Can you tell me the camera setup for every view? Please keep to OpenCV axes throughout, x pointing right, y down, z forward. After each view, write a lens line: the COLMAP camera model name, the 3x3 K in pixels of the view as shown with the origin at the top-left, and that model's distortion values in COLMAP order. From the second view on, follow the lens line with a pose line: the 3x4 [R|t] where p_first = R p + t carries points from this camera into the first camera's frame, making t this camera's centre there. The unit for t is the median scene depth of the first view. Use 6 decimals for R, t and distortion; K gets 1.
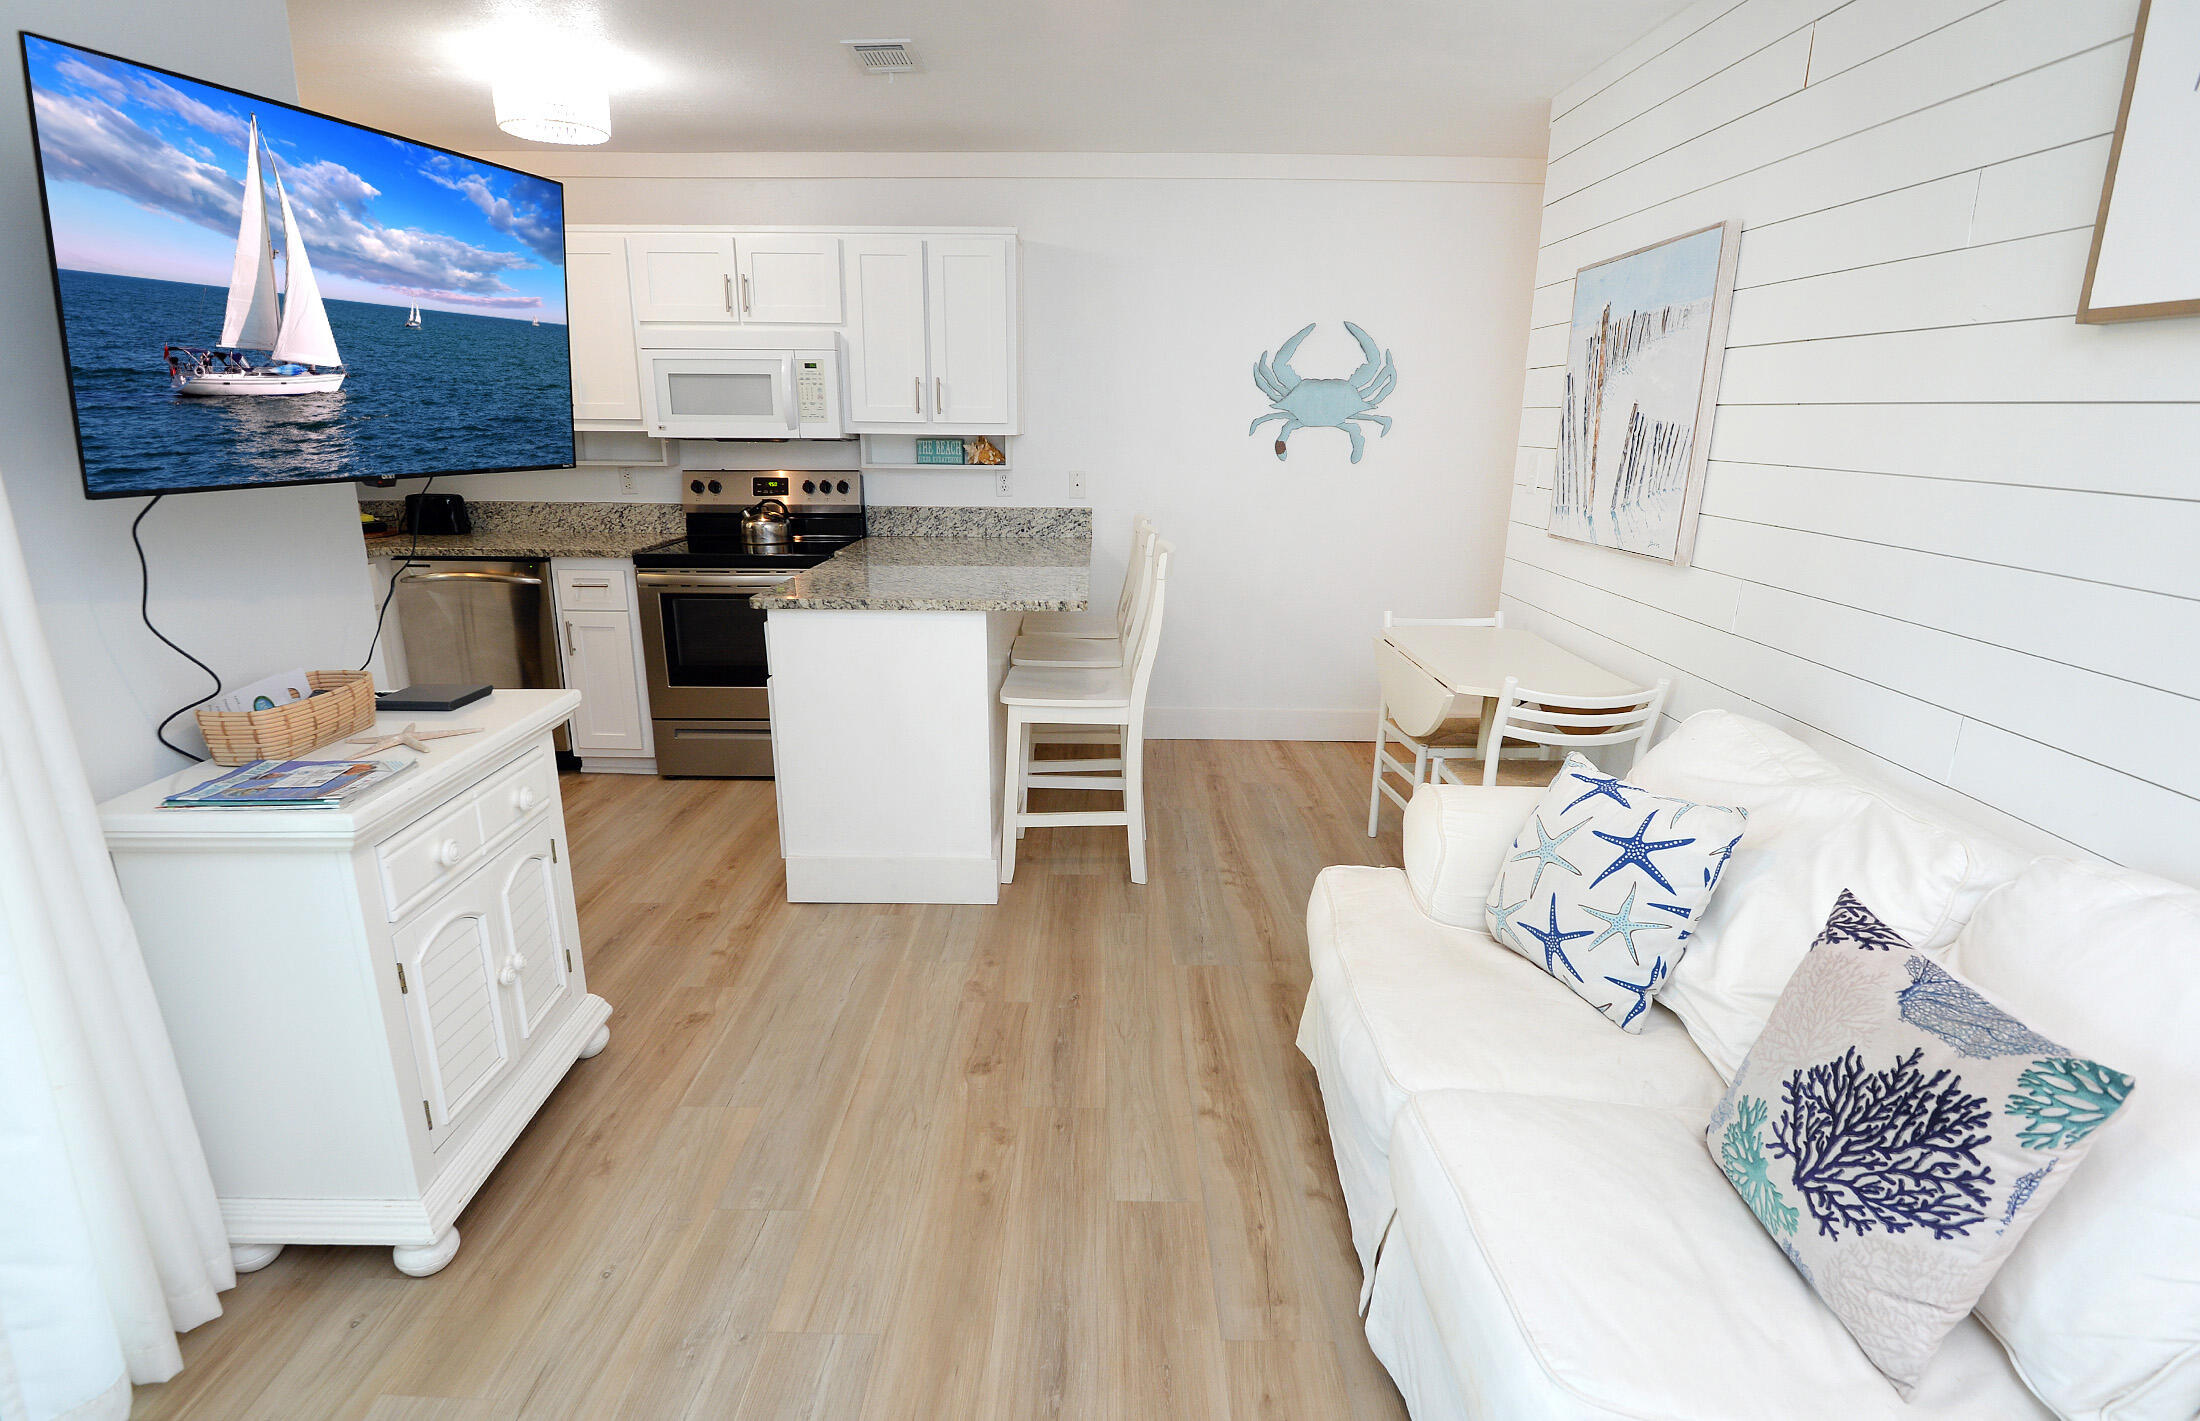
lens RADIAL K [[1102.0, 0, 1088.7], [0, 1102.0, 714.5], [0, 0, 1]] dist [-0.001532, -0.005932]
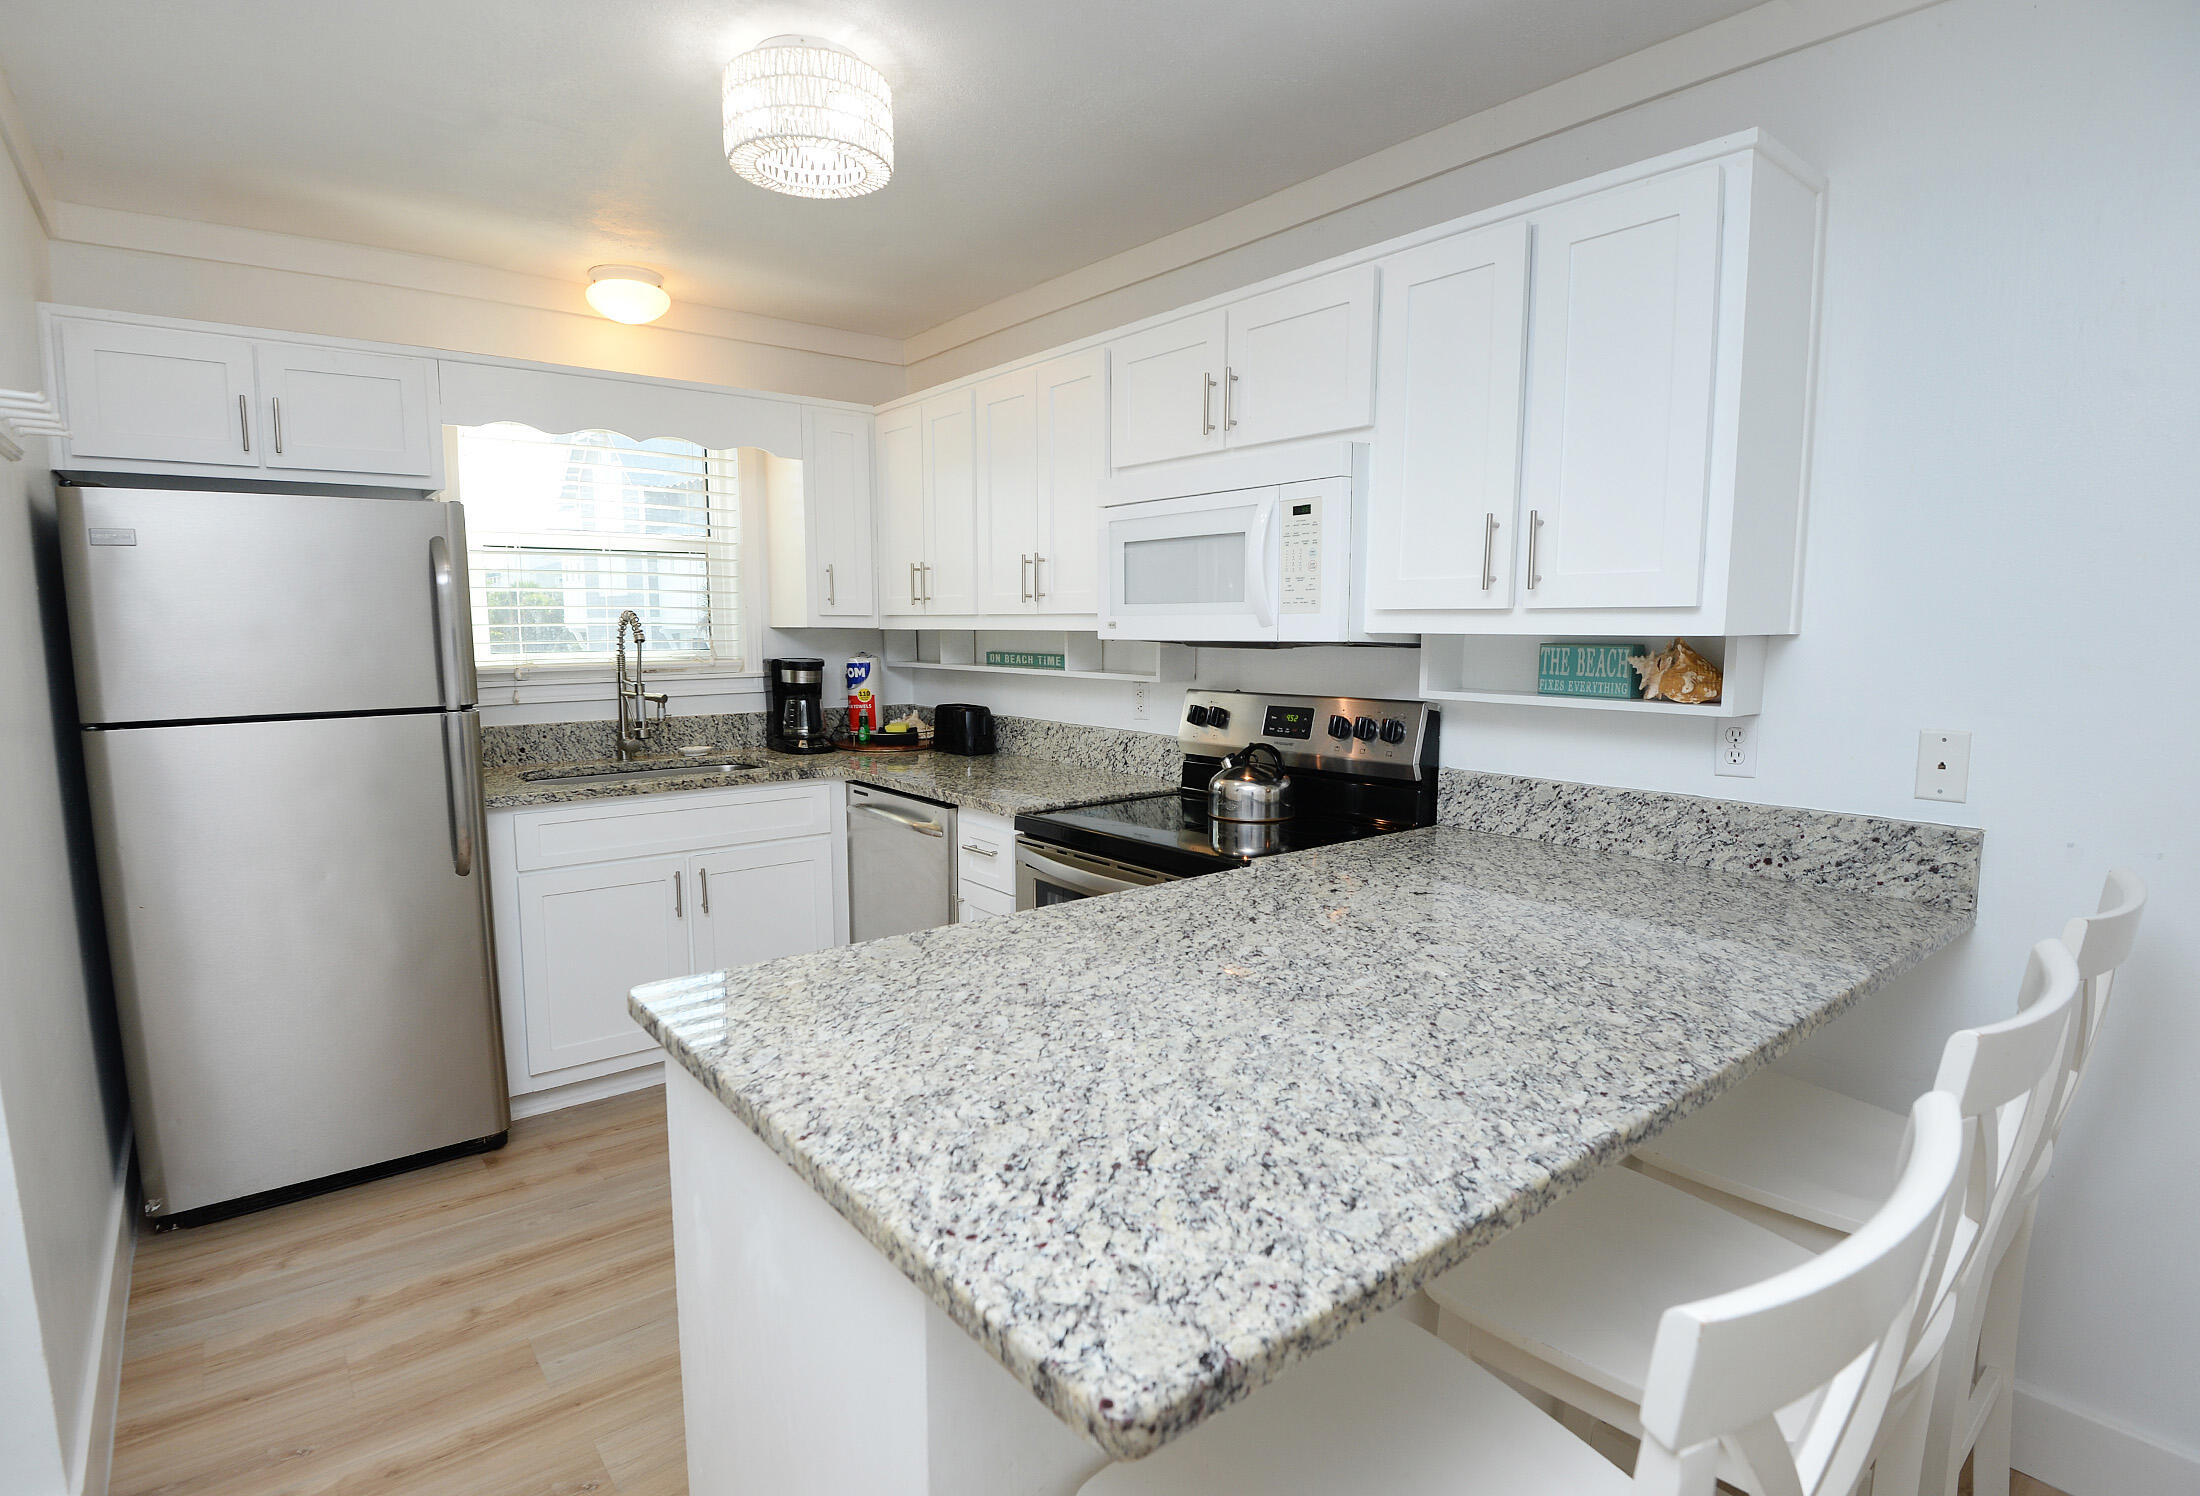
lens RADIAL K [[1079.0, 0, 1048.8], [0, 1079.0, 762.3], [0, 0, 1]] dist [-0.030494, -0.001670]
pose [[0.613193, 0.090376, -0.784746, 0.200399], [-0.195883, 0.979802, -0.040221, -0.318311], [0.765261, 0.178382, 0.618511, 1.274132]]
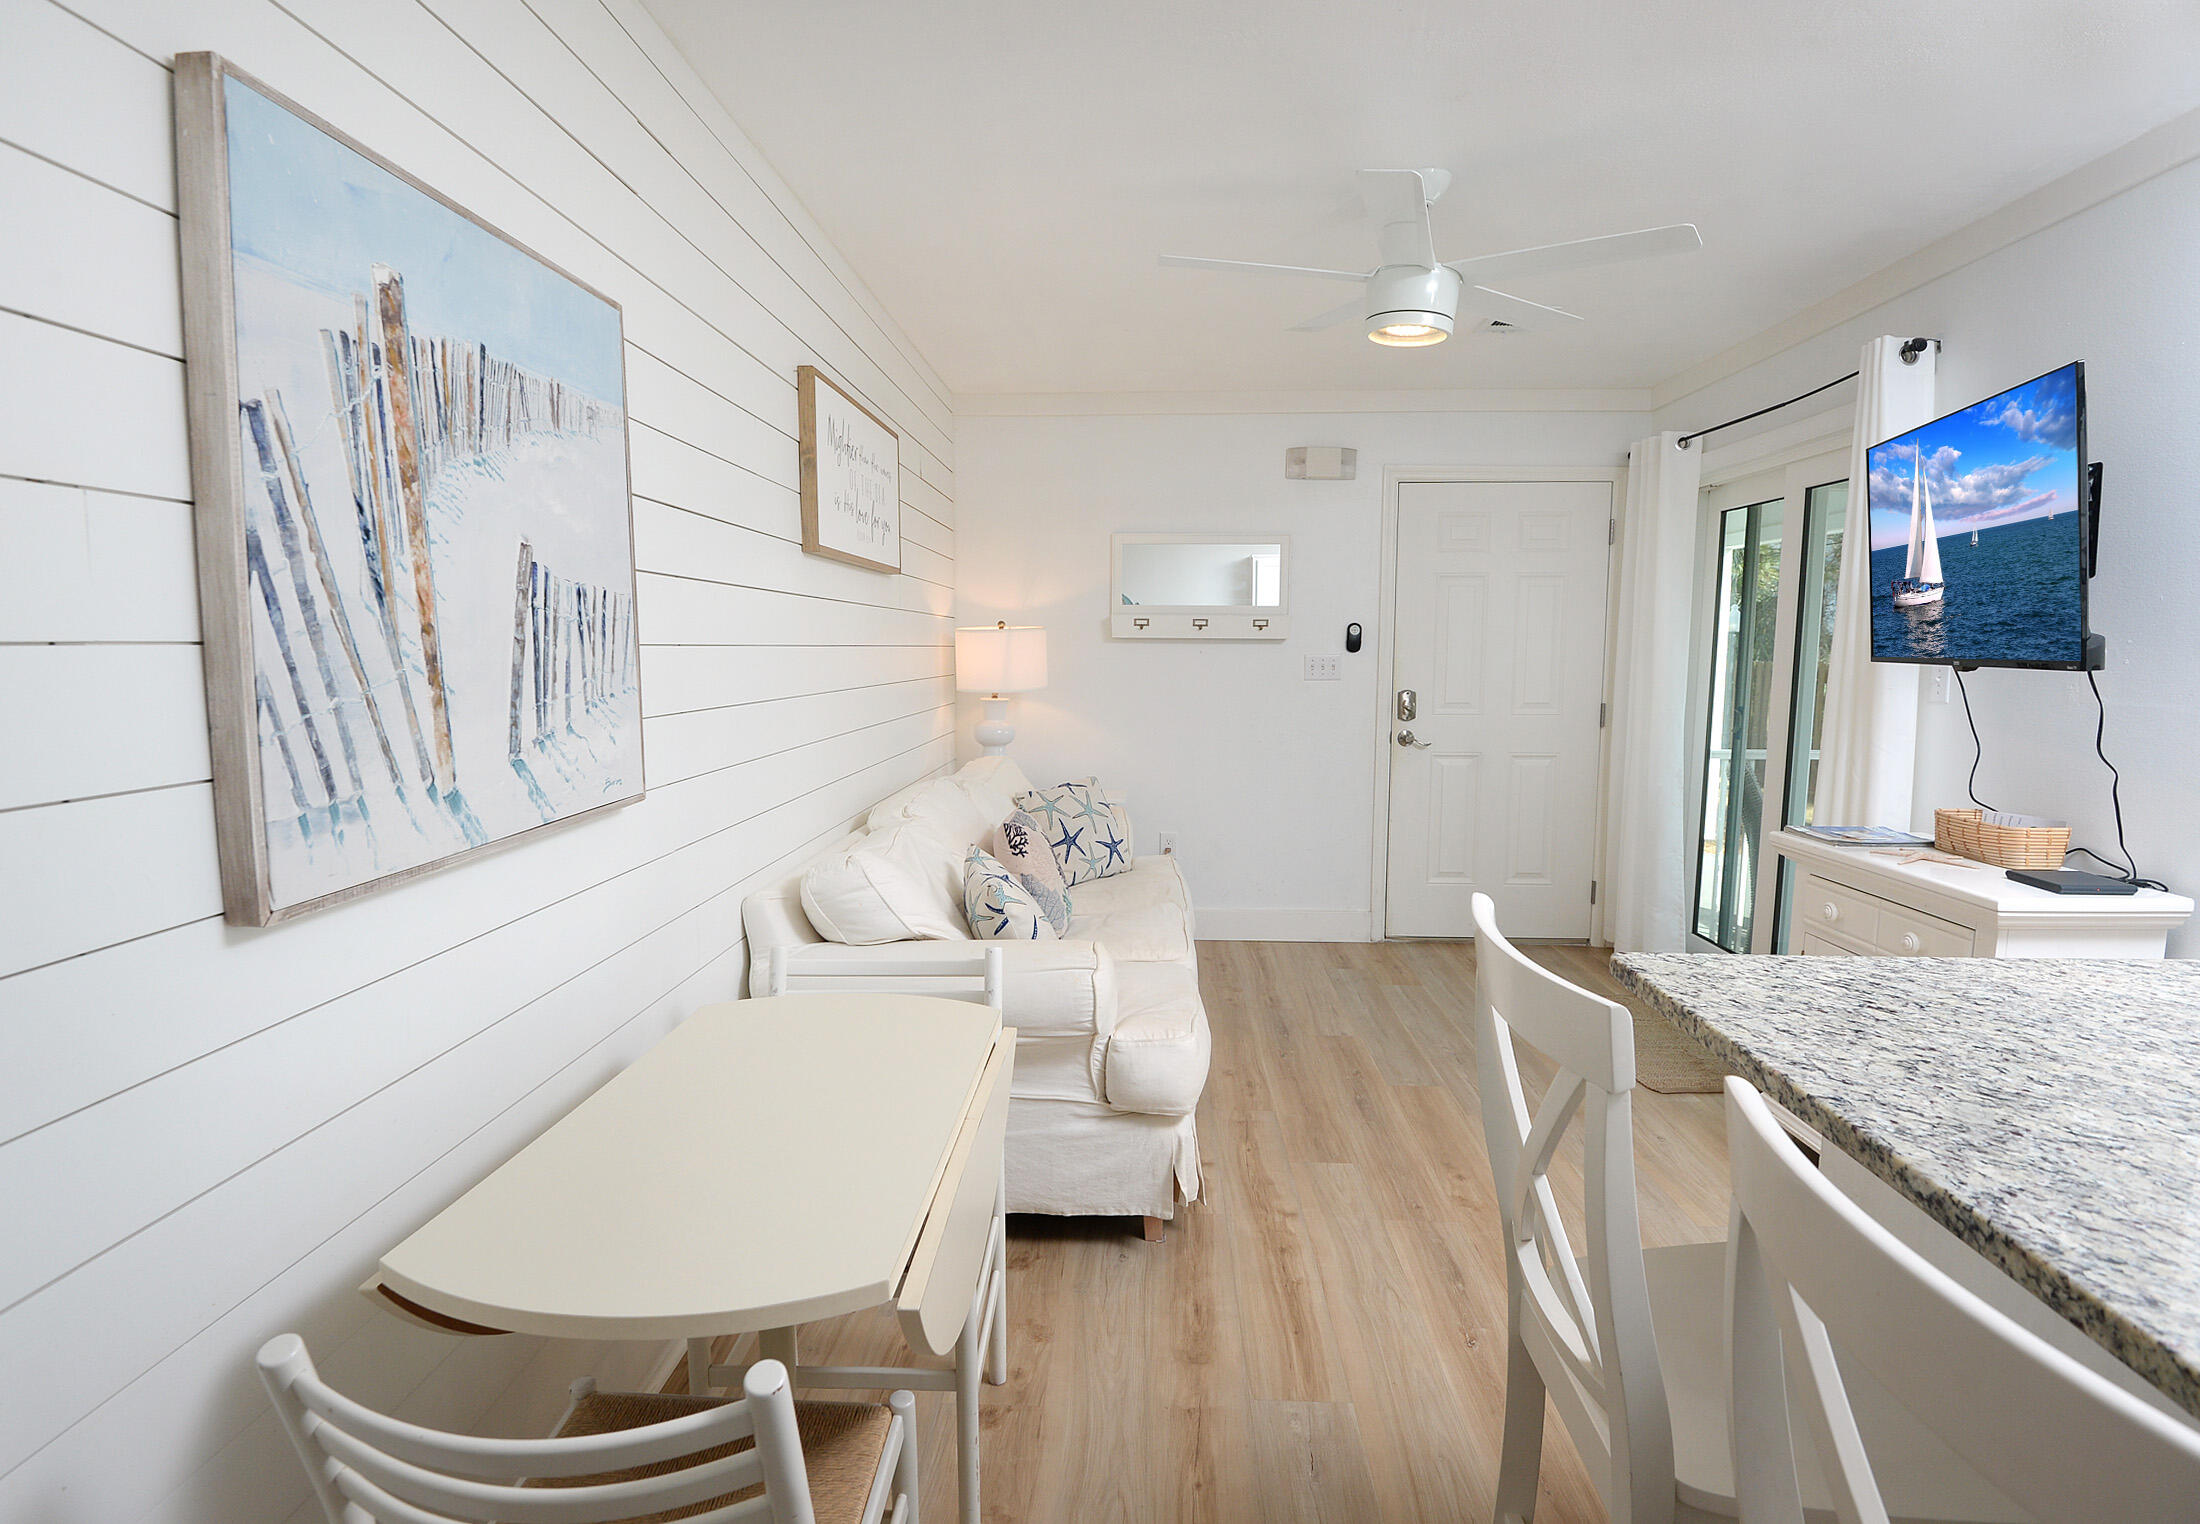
lens RADIAL K [[1079.0, 0, 1050.7], [0, 1079.0, 723.7], [0, 0, 1]] dist [-0.030494, -0.001670]
pose [[-0.996716, -0.021066, 0.078193, 0.314459], [0.006355, 0.942249, 0.334853, -0.536979], [-0.080731, 0.334250, -0.939020, 2.147946]]
